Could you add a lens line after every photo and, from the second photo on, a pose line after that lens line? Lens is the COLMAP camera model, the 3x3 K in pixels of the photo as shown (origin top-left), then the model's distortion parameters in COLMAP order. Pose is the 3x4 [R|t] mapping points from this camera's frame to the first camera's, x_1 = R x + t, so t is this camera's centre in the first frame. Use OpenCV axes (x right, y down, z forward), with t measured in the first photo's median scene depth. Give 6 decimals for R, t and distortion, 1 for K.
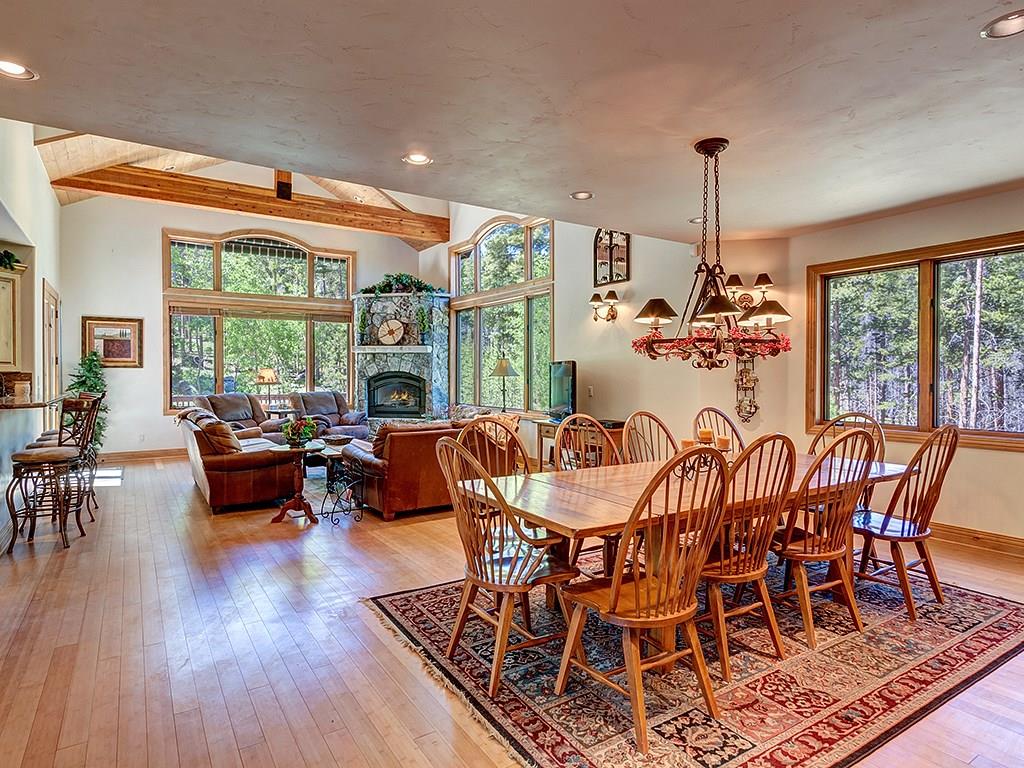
lens RADIAL K [[582.8, 0, 509.7], [0, 582.8, 379.9], [0, 0, 1]] dist [0.003862, -0.001075]
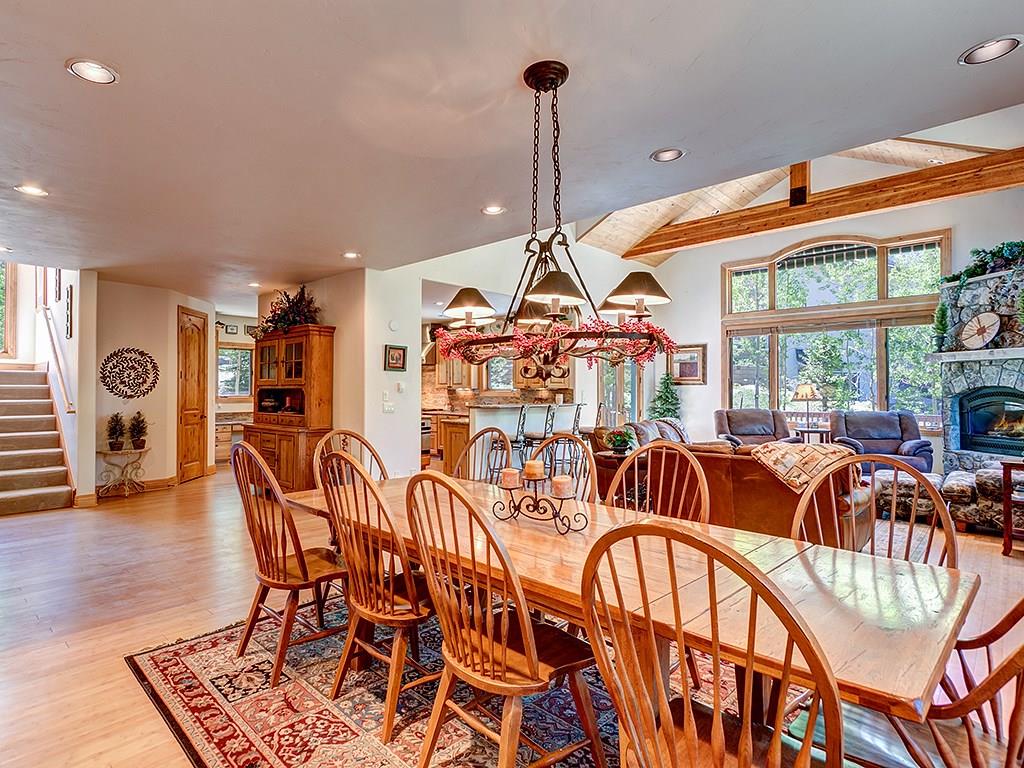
lens RADIAL K [[547.9, 0, 456.0], [0, 547.9, 381.1], [0, 0, 1]] dist [0.008049, -0.000109]
pose [[0.182076, -0.016478, -0.983146, 0.334379], [-0.011804, 0.999751, -0.018942, -0.001020], [0.983214, 0.015054, 0.181837, 0.257675]]
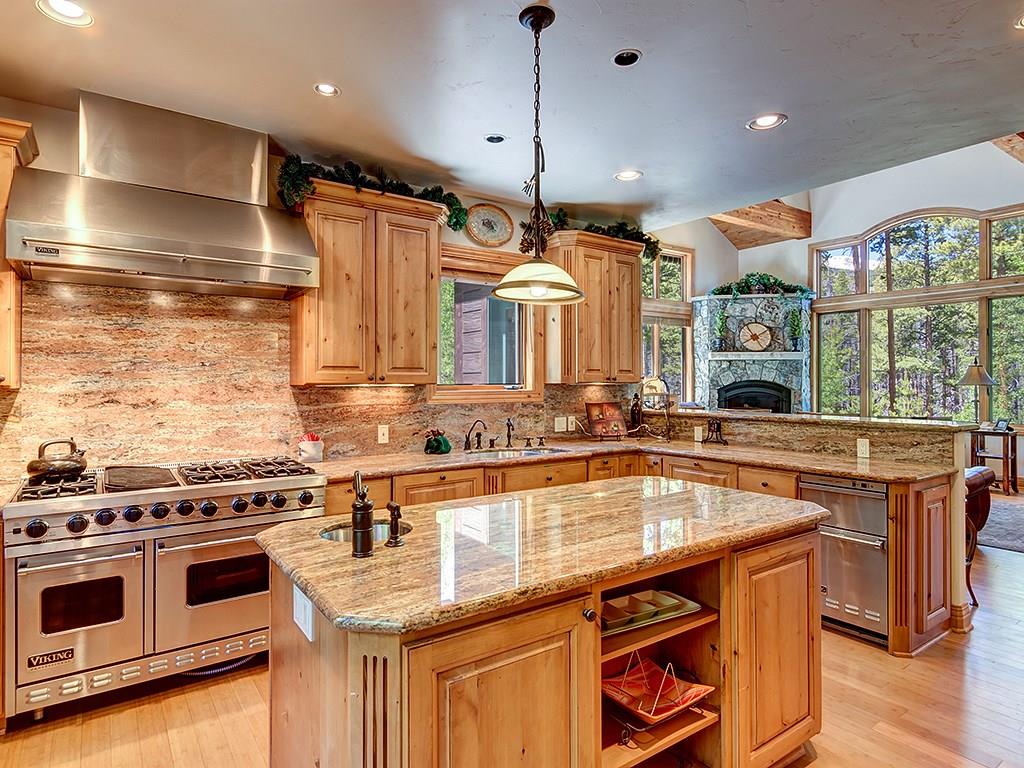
lens RADIAL K [[582.8, 0, 511.0], [0, 582.8, 384.9], [0, 0, 1]] dist [0.003862, -0.001075]
pose [[0.999435, -0.003616, 0.033413, -0.613659], [0.003796, 0.999978, -0.005347, -0.003686], [-0.033393, 0.005471, 0.999427, 0.104678]]
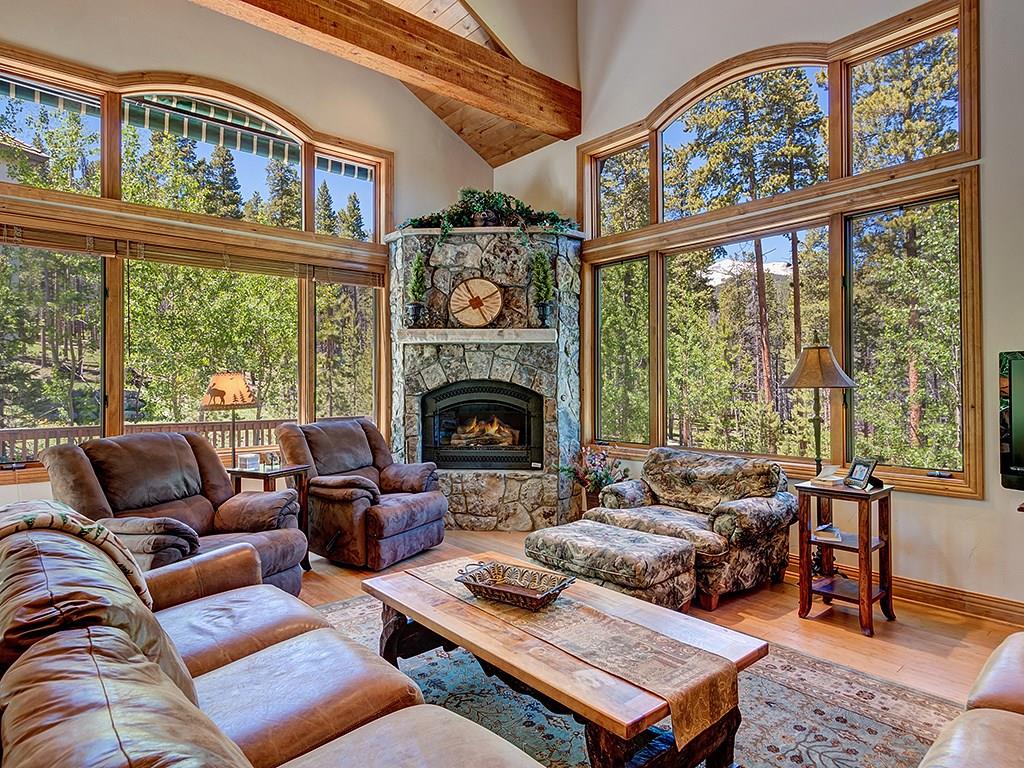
lens RADIAL K [[609.3, 0, 510.9], [0, 609.3, 380.7], [0, 0, 1]] dist [0.004083, 0.000994]
pose [[0.991639, -0.002156, 0.129028, -0.242026], [0.004630, 0.999811, -0.018872, -0.003355], [-0.128963, 0.019311, 0.991461, 0.469348]]
